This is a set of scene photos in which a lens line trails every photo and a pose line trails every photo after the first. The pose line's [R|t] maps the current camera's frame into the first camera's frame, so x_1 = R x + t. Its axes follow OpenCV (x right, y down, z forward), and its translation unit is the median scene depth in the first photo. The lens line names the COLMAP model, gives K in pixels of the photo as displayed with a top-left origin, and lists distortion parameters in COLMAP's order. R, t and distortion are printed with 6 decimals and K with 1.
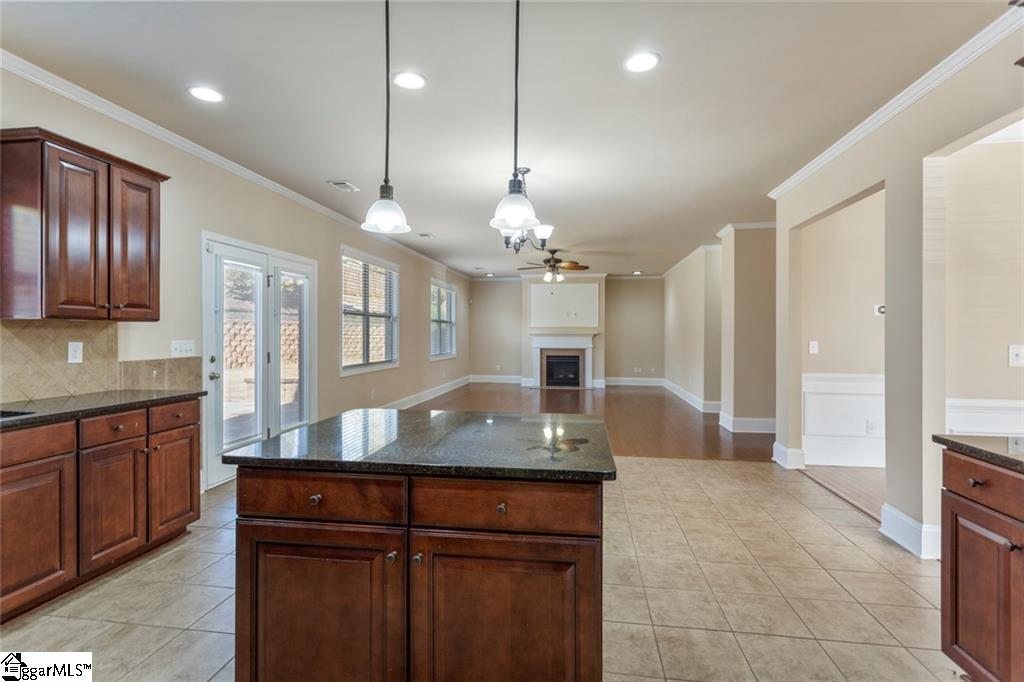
lens RADIAL K [[491.9, 0, 509.3], [0, 491.9, 339.8], [0, 0, 1]] dist [0.008410, -0.000476]
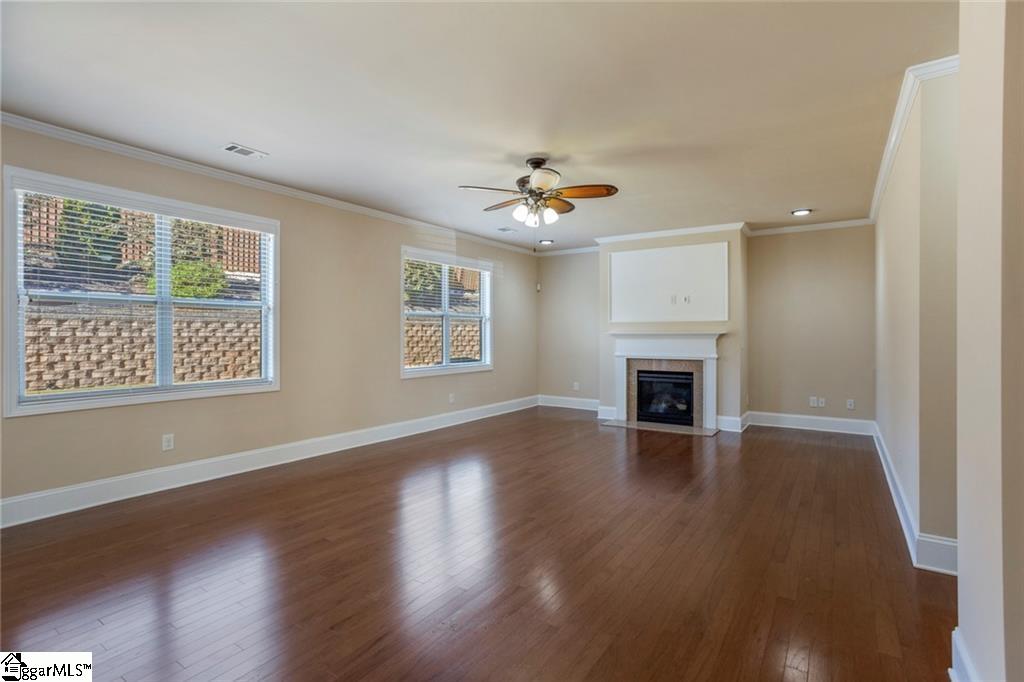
lens RADIAL K [[491.9, 0, 515.0], [0, 491.9, 332.4], [0, 0, 1]] dist [0.008410, -0.000476]
pose [[0.913597, -0.006835, -0.406563, 0.183604], [0.000157, 0.999865, -0.016455, -0.003967], [0.406620, 0.014970, 0.913475, 0.392518]]
